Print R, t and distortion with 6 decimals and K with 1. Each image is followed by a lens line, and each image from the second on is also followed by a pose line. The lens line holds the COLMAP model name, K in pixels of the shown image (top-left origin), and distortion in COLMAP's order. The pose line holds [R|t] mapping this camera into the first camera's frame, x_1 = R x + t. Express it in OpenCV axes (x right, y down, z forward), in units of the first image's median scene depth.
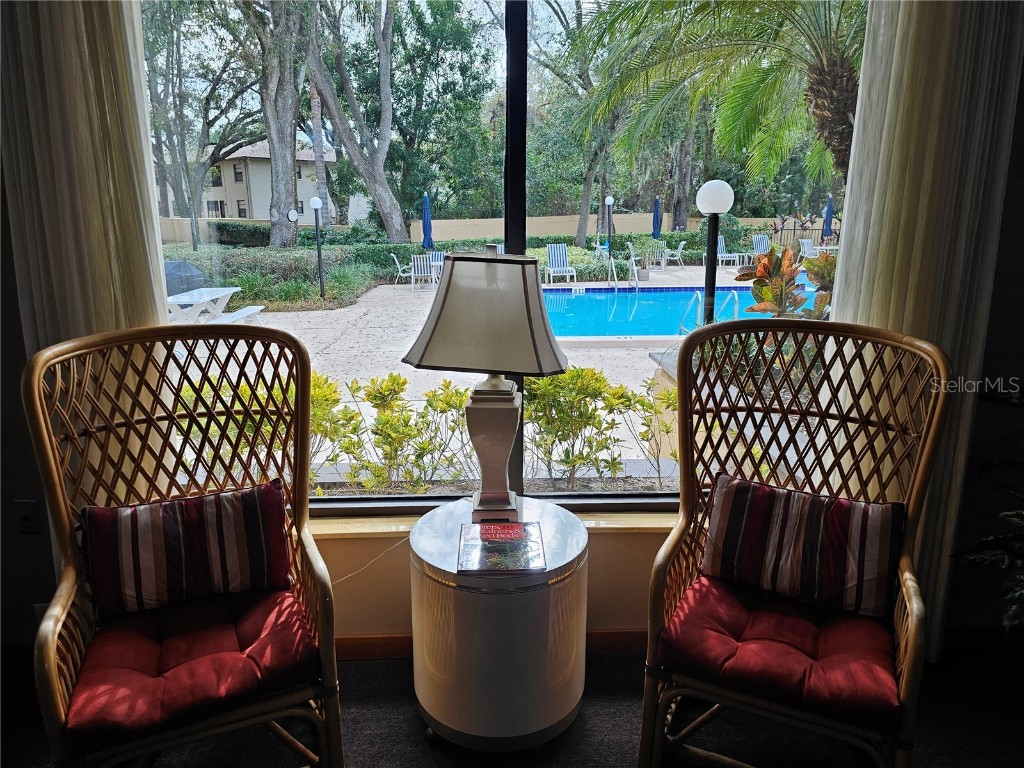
lens RADIAL K [[685.4, 0, 512.0], [0, 685.4, 384.0], [0, 0, 1]] dist [0.001854, -0.002955]
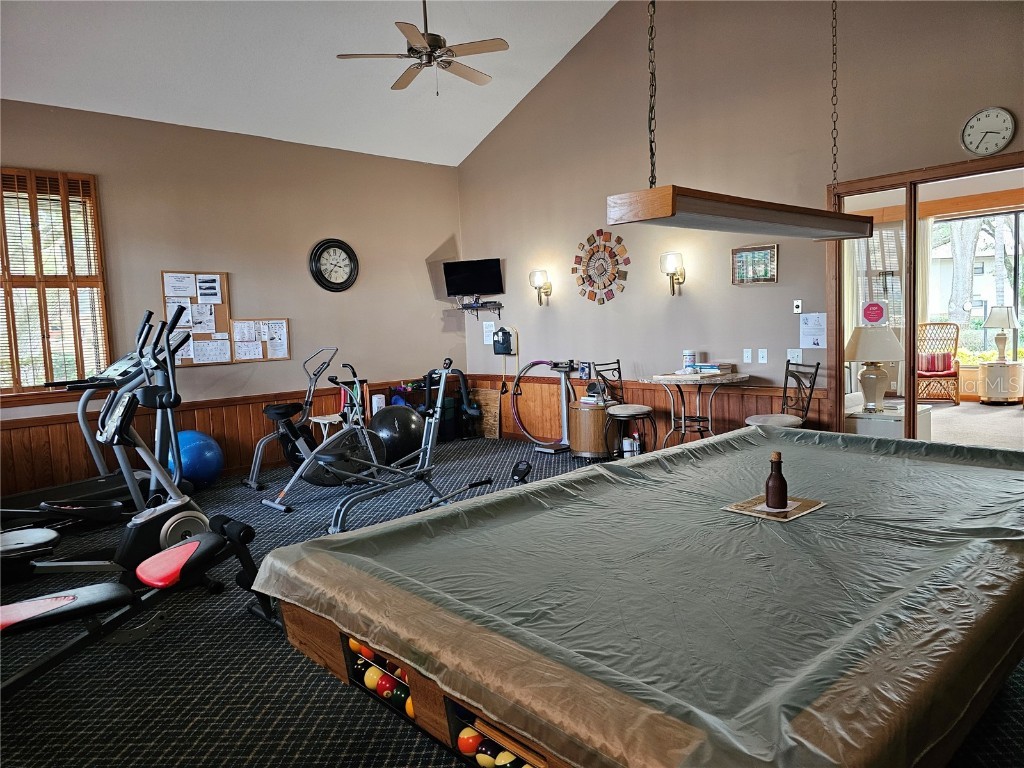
lens RADIAL K [[685.4, 0, 512.0], [0, 685.4, 384.0], [0, 0, 1]] dist [0.001854, -0.002955]
pose [[0.628205, 0.031971, -0.777391, 1.584931], [-0.143541, 0.986767, -0.075413, 1.230582], [0.764692, 0.158962, 0.624481, -4.650014]]
